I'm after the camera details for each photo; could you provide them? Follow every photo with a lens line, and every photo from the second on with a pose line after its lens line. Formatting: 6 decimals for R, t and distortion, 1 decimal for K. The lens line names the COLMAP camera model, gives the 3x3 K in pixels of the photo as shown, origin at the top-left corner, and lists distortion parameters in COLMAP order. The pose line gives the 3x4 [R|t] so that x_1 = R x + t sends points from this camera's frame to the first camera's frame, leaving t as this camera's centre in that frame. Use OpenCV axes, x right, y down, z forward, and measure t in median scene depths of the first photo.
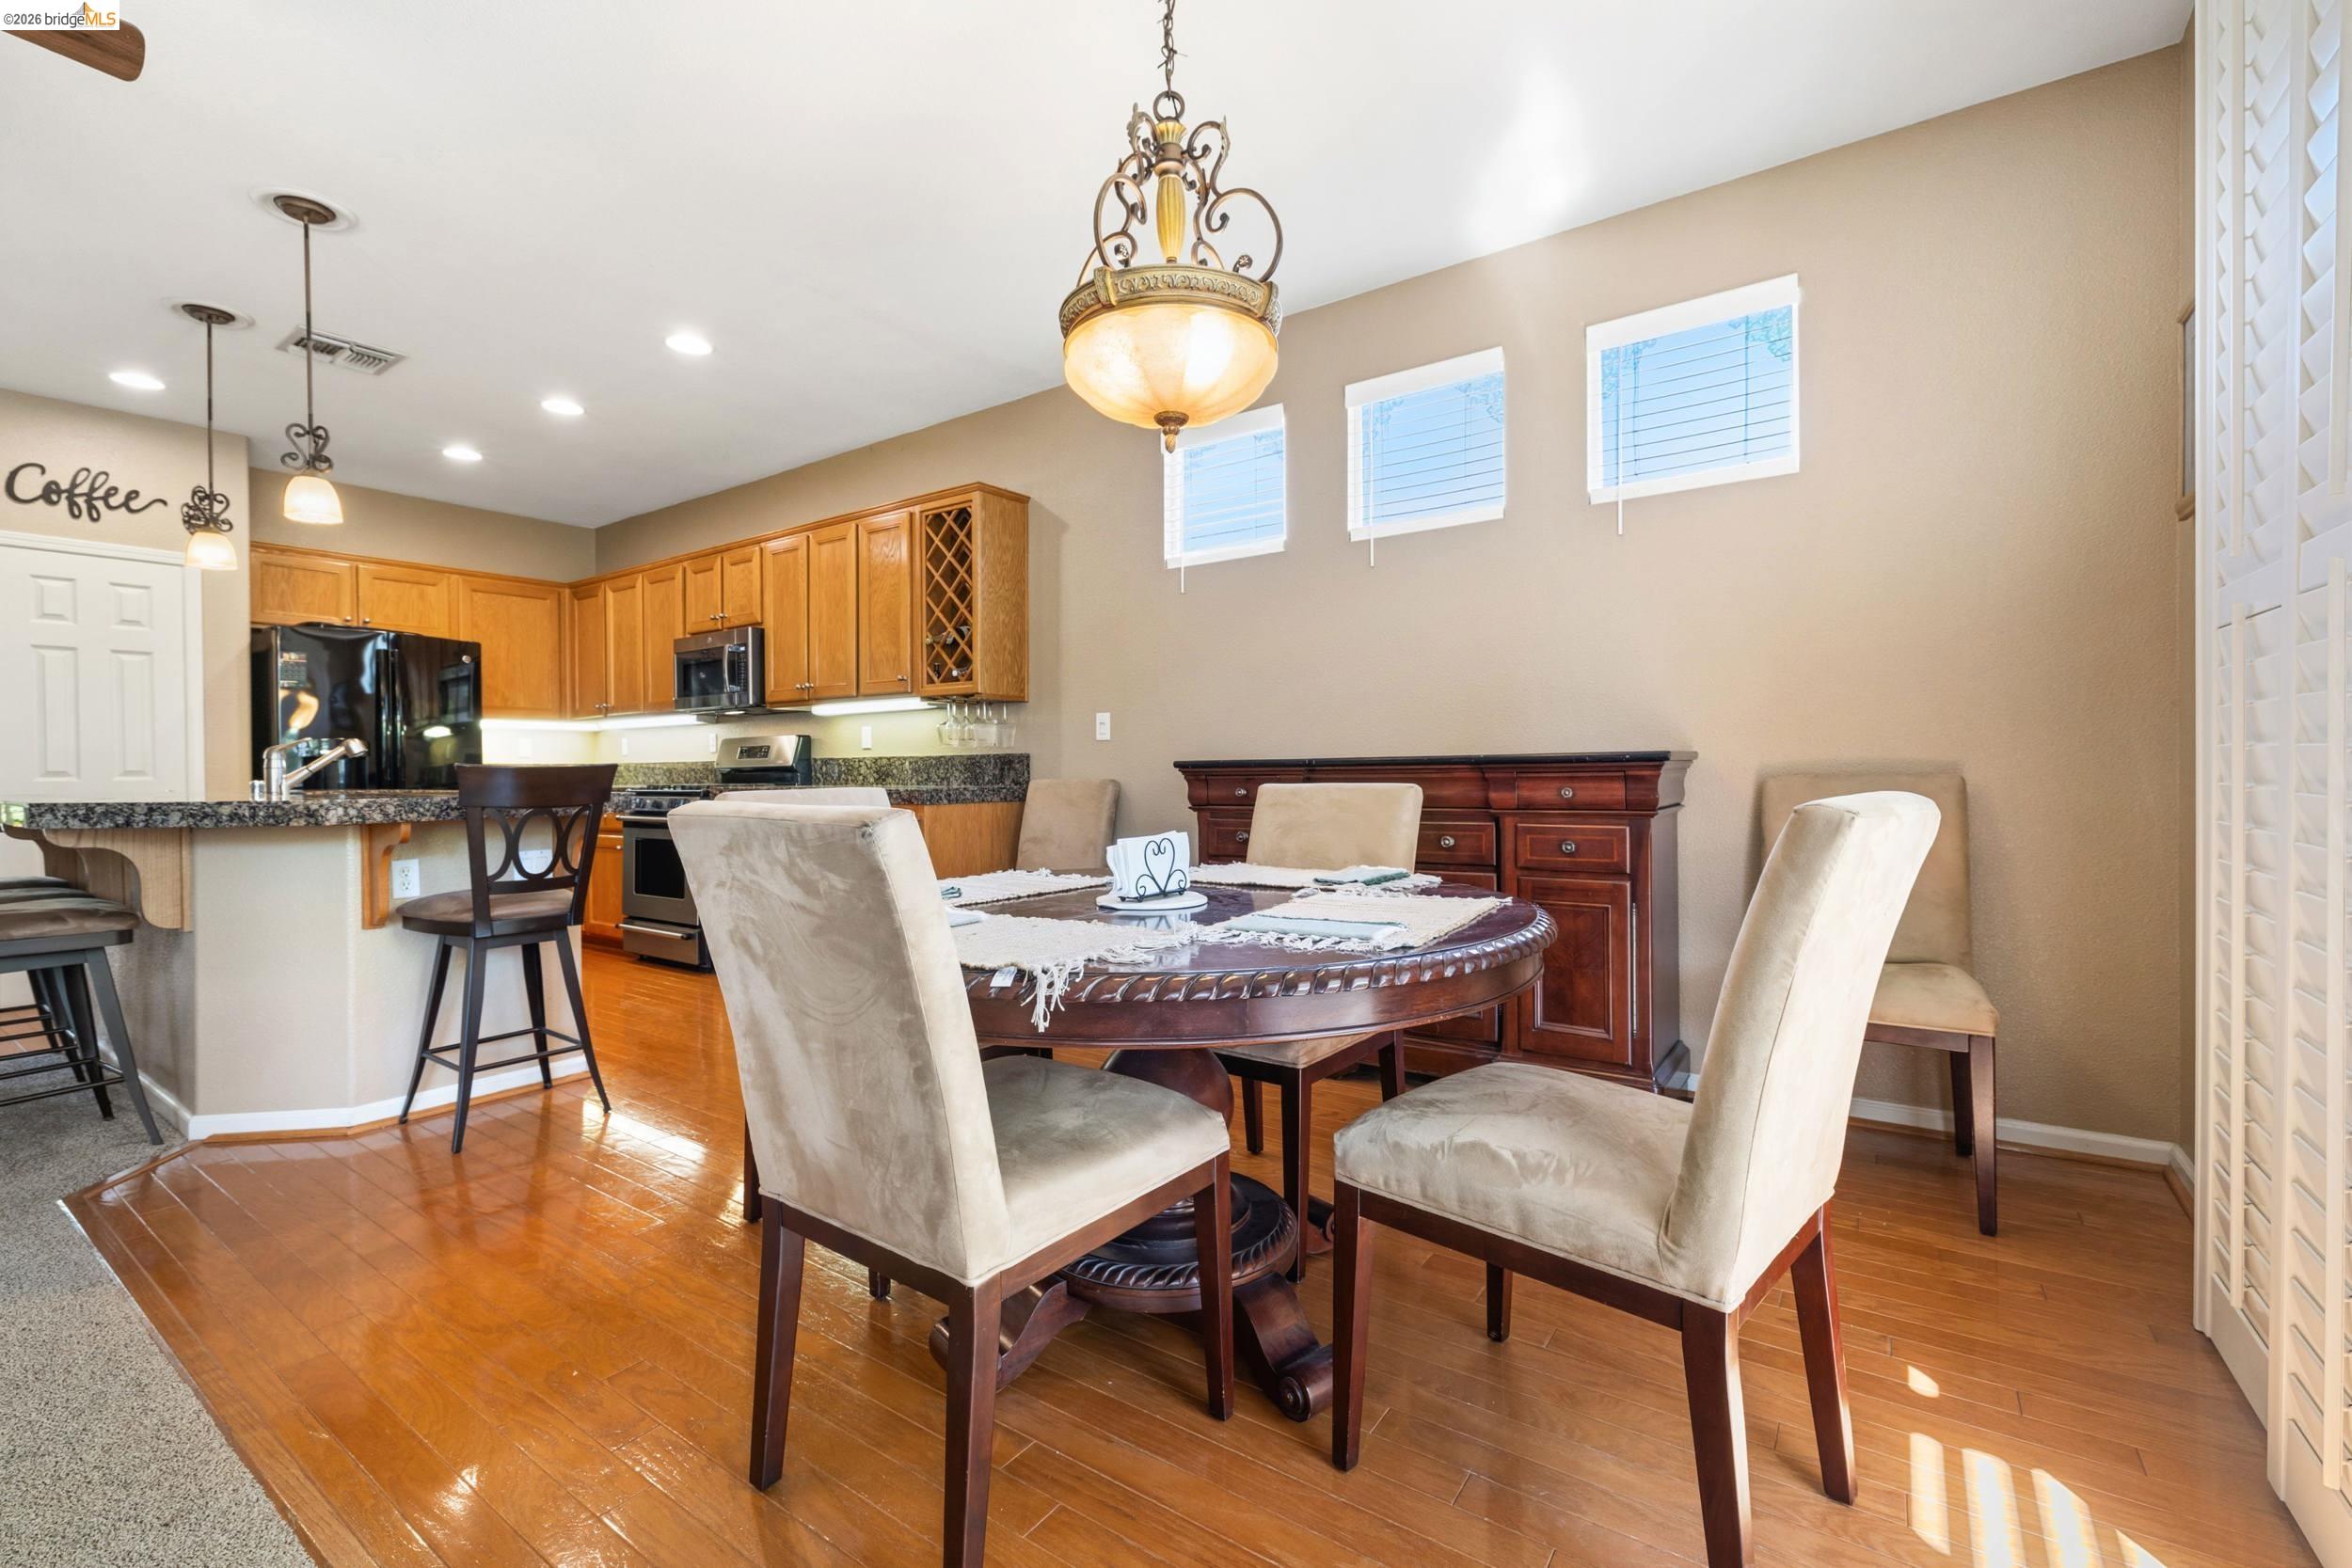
lens RADIAL K [[1020.0, 0, 1172.9], [0, 1020.0, 775.7], [0, 0, 1]] dist [0.001791, 0.000751]
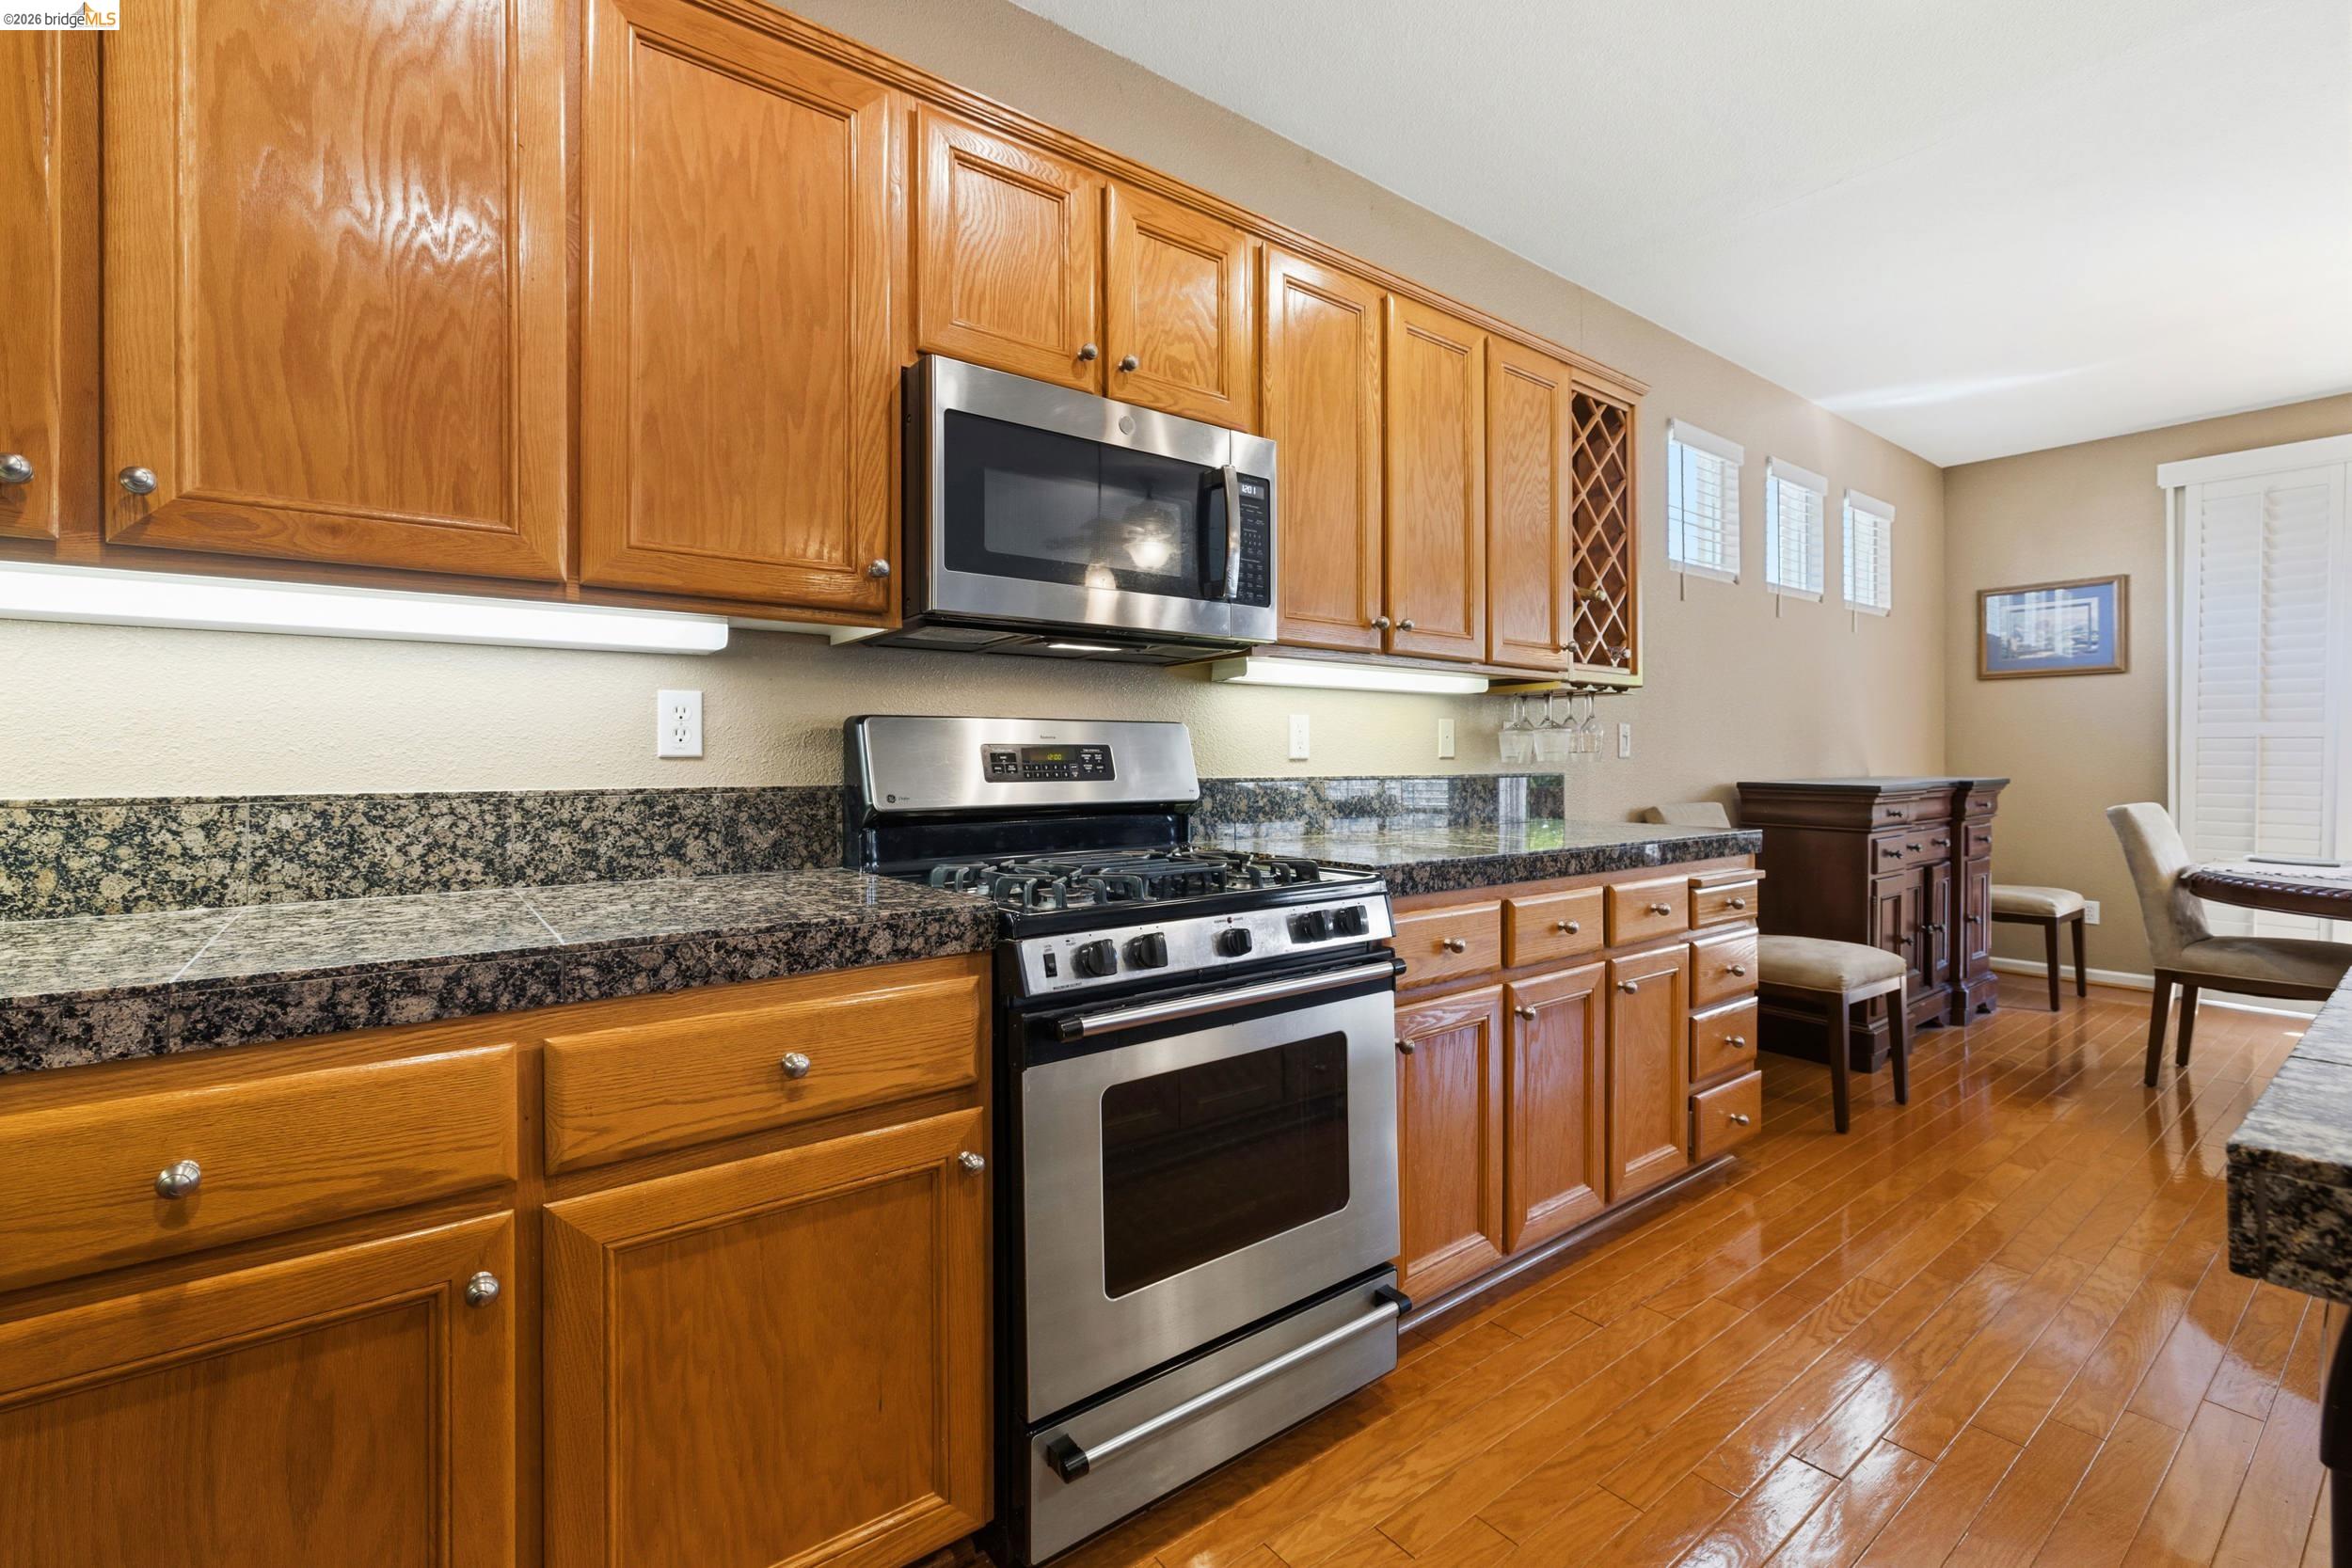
lens RADIAL K [[1028.9, 0, 1169.2], [0, 1028.9, 771.0], [0, 0, 1]] dist [0.000729, 0.000666]
pose [[0.289429, 0.002219, 0.957197, -0.901365], [0.006063, 0.999973, -0.004151, -0.021970], [-0.957180, 0.007005, 0.289407, 1.045144]]
